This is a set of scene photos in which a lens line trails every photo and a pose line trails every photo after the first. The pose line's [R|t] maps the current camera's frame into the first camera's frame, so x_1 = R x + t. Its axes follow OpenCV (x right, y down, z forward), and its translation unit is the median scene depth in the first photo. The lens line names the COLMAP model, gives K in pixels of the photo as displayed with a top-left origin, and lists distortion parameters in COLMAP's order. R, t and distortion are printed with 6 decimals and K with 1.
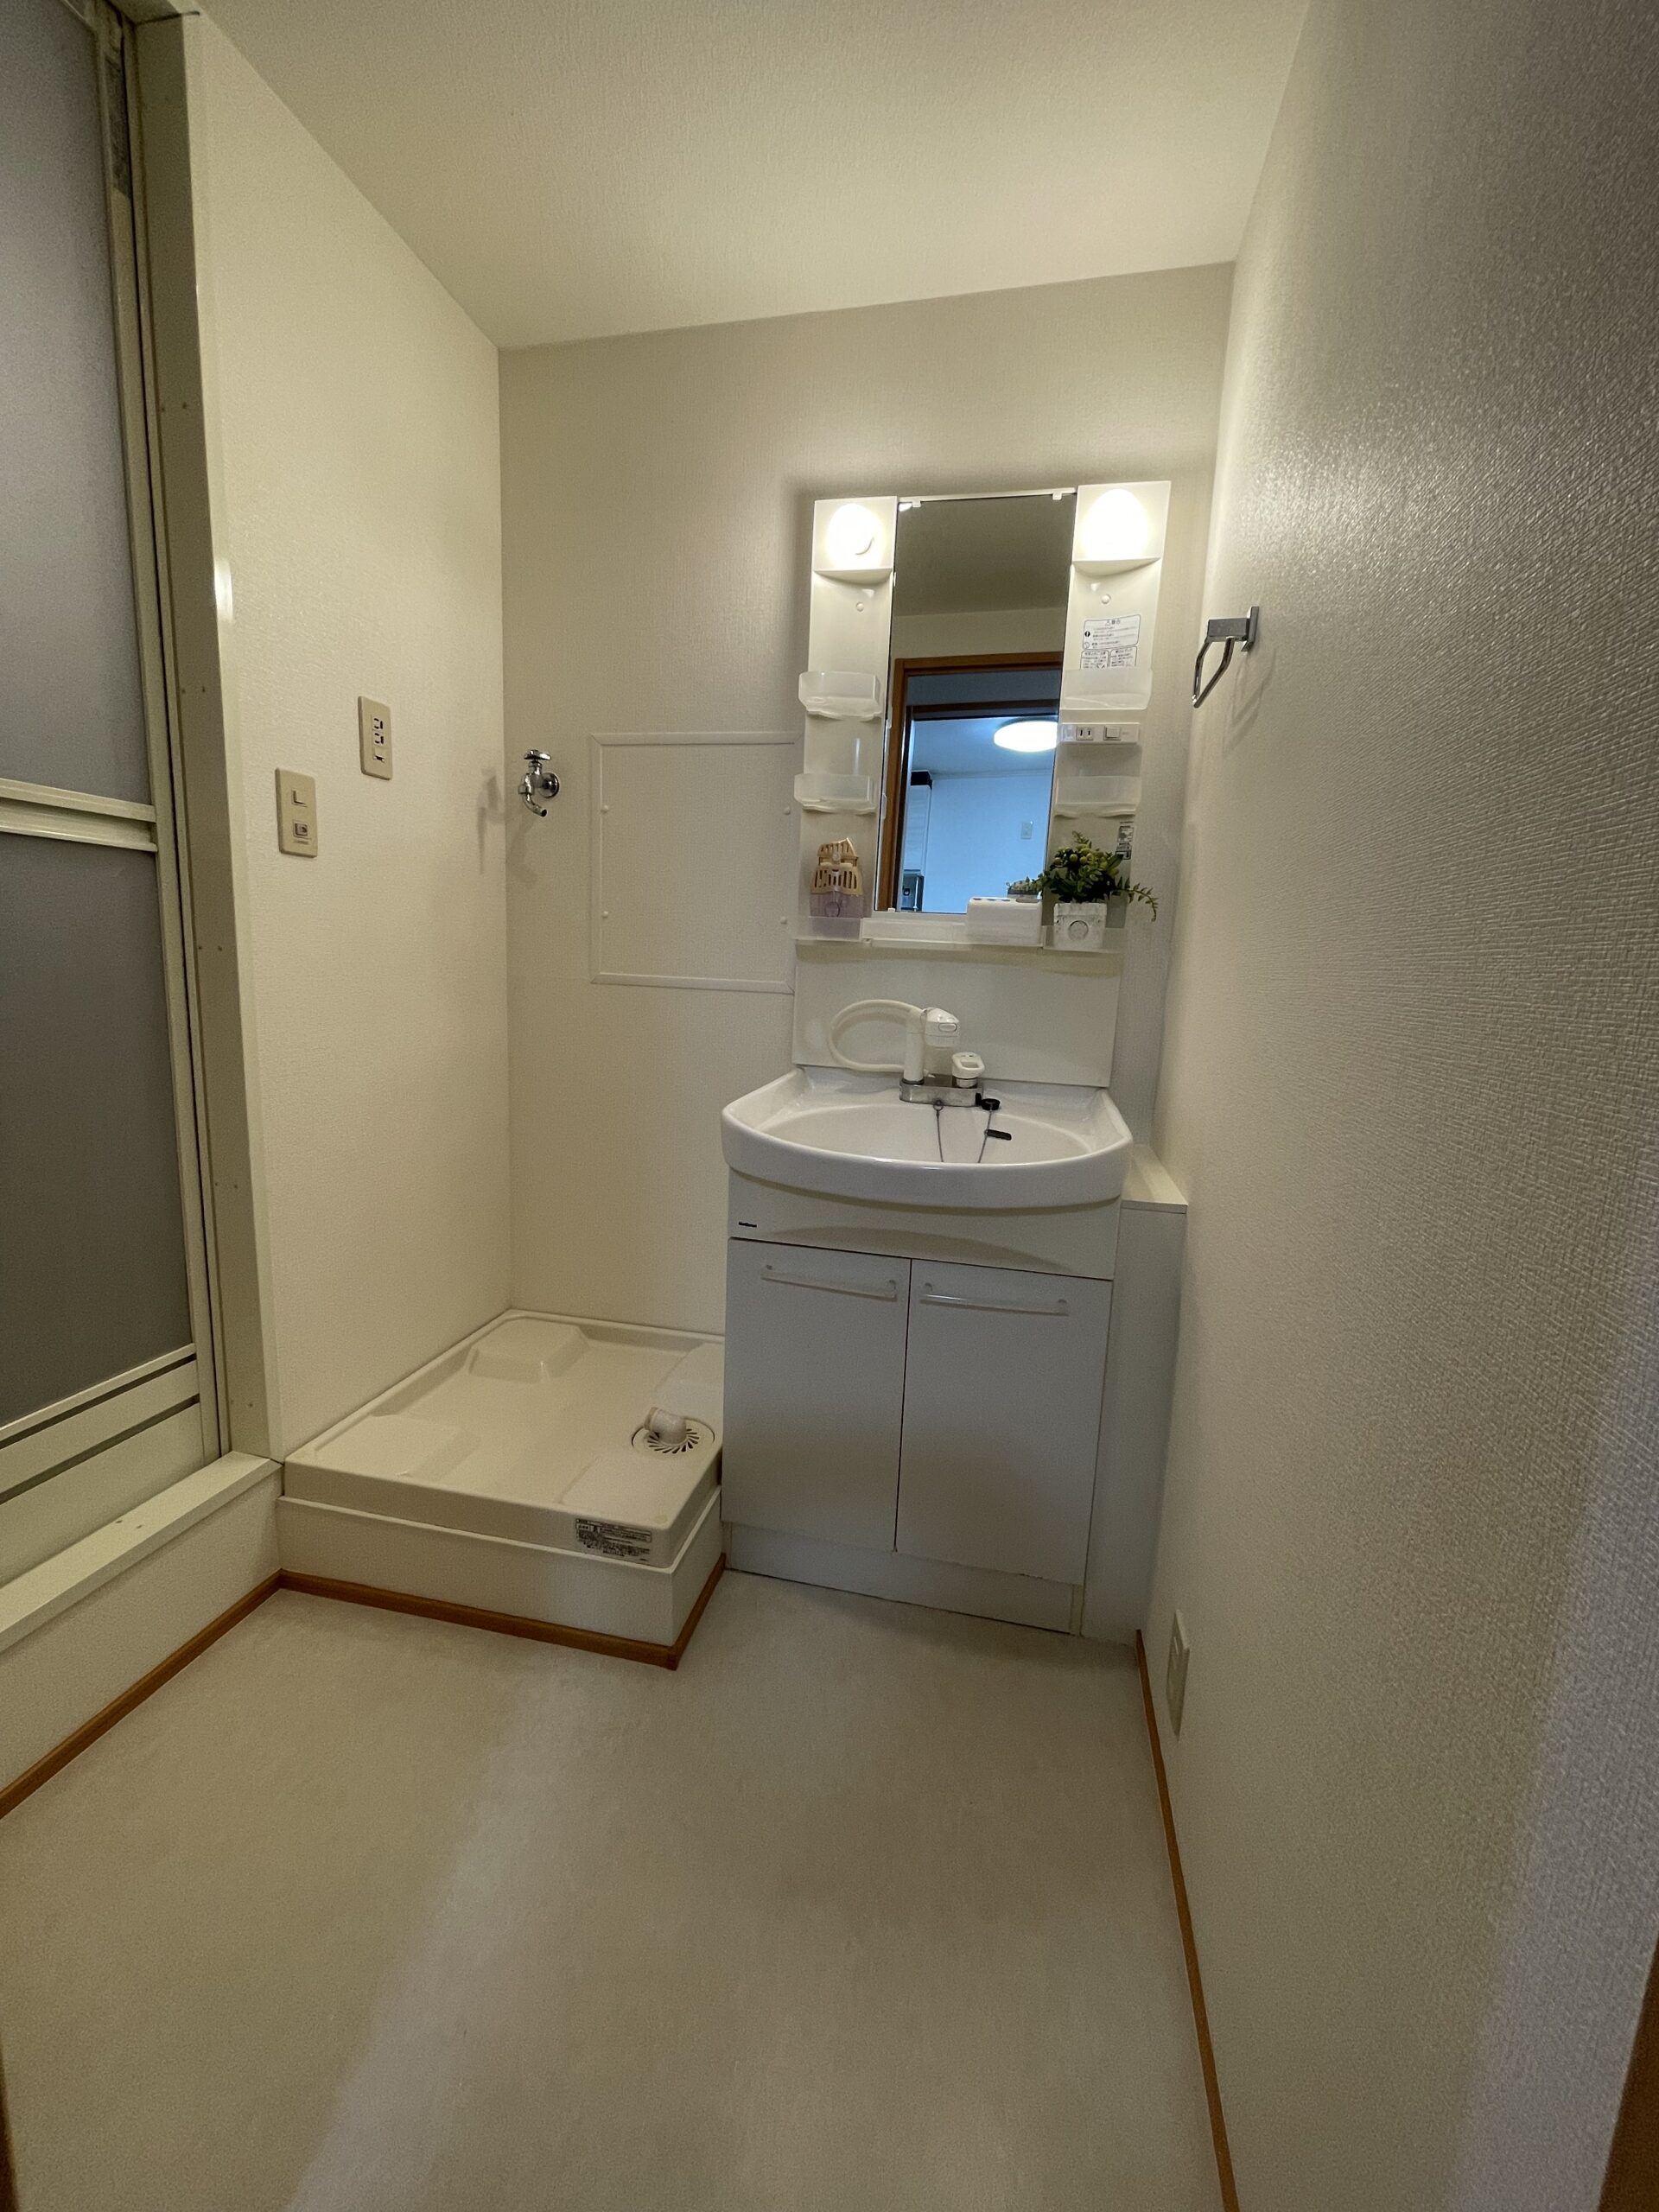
lens RADIAL K [[891.6, 0, 829.5], [0, 891.6, 1106.0], [0, 0, 1]] dist [-0.000131, -0.000606]
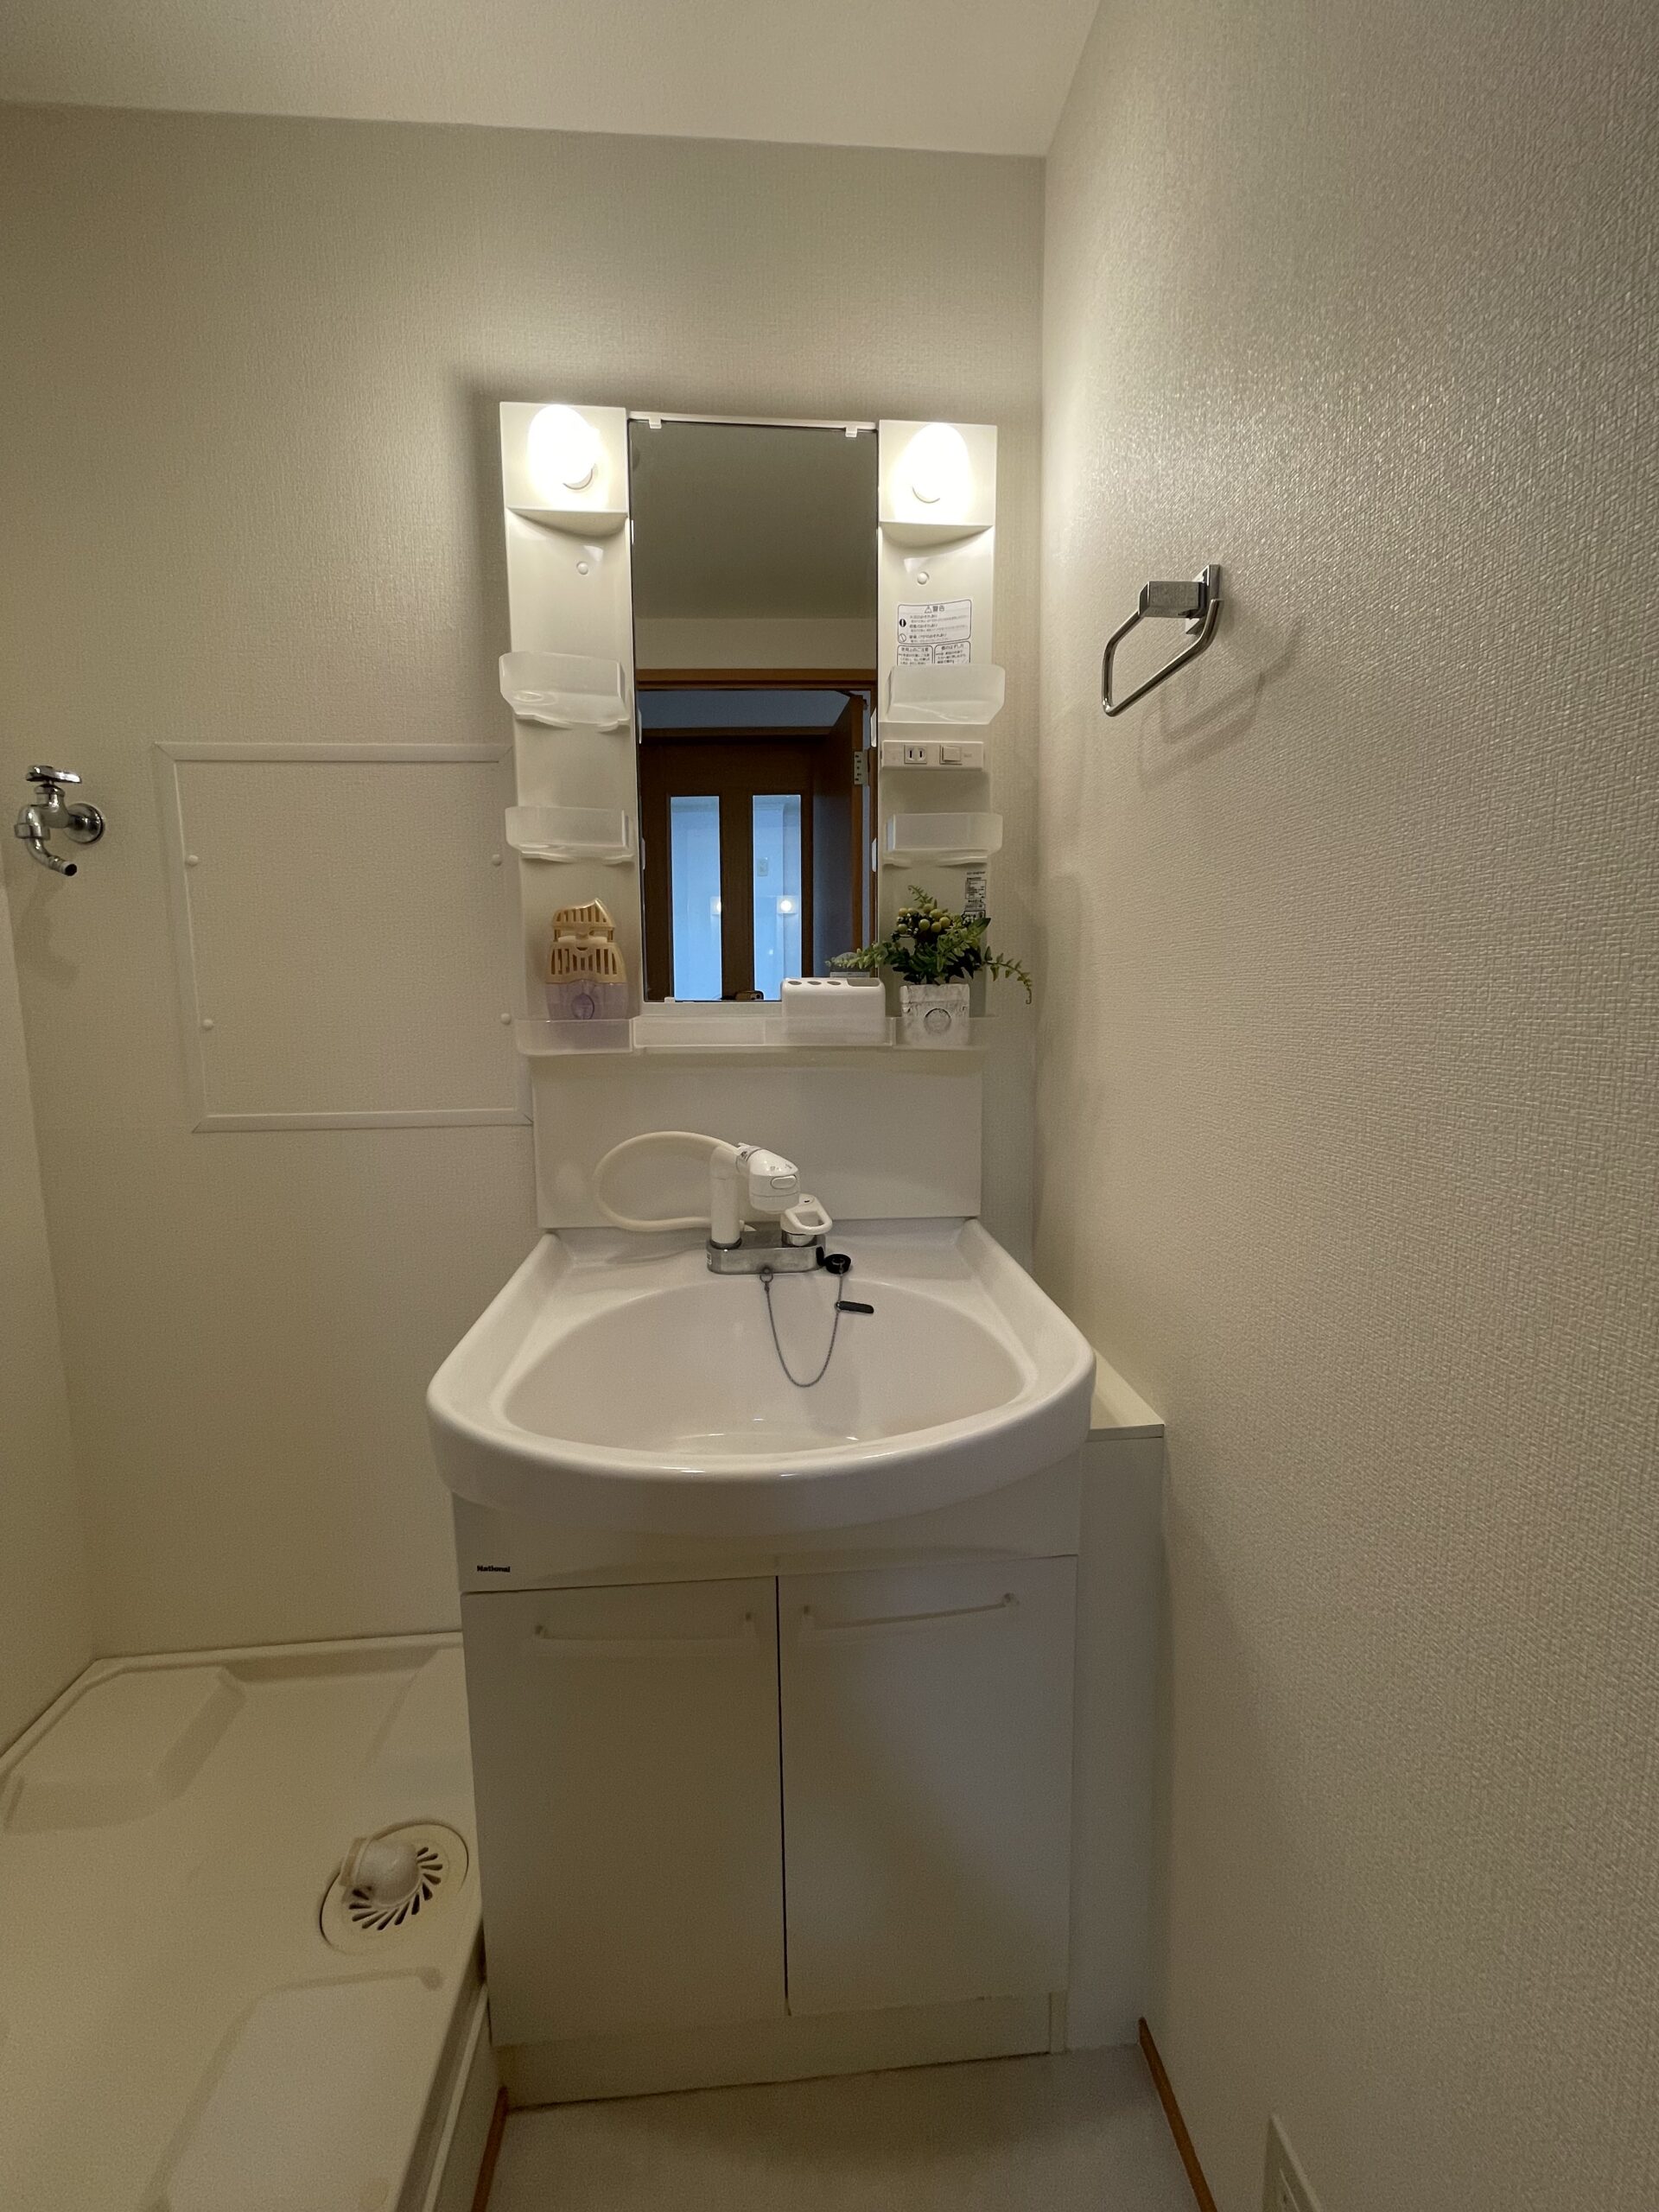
lens RADIAL K [[891.6, 0, 829.5], [0, 891.6, 1106.0], [0, 0, 1]] dist [-0.000131, -0.000606]
pose [[0.954090, -0.092075, 0.285017, -0.018682], [0.099844, 0.994921, -0.012816, -0.121658], [-0.282389, 0.040684, 0.958437, 0.312625]]
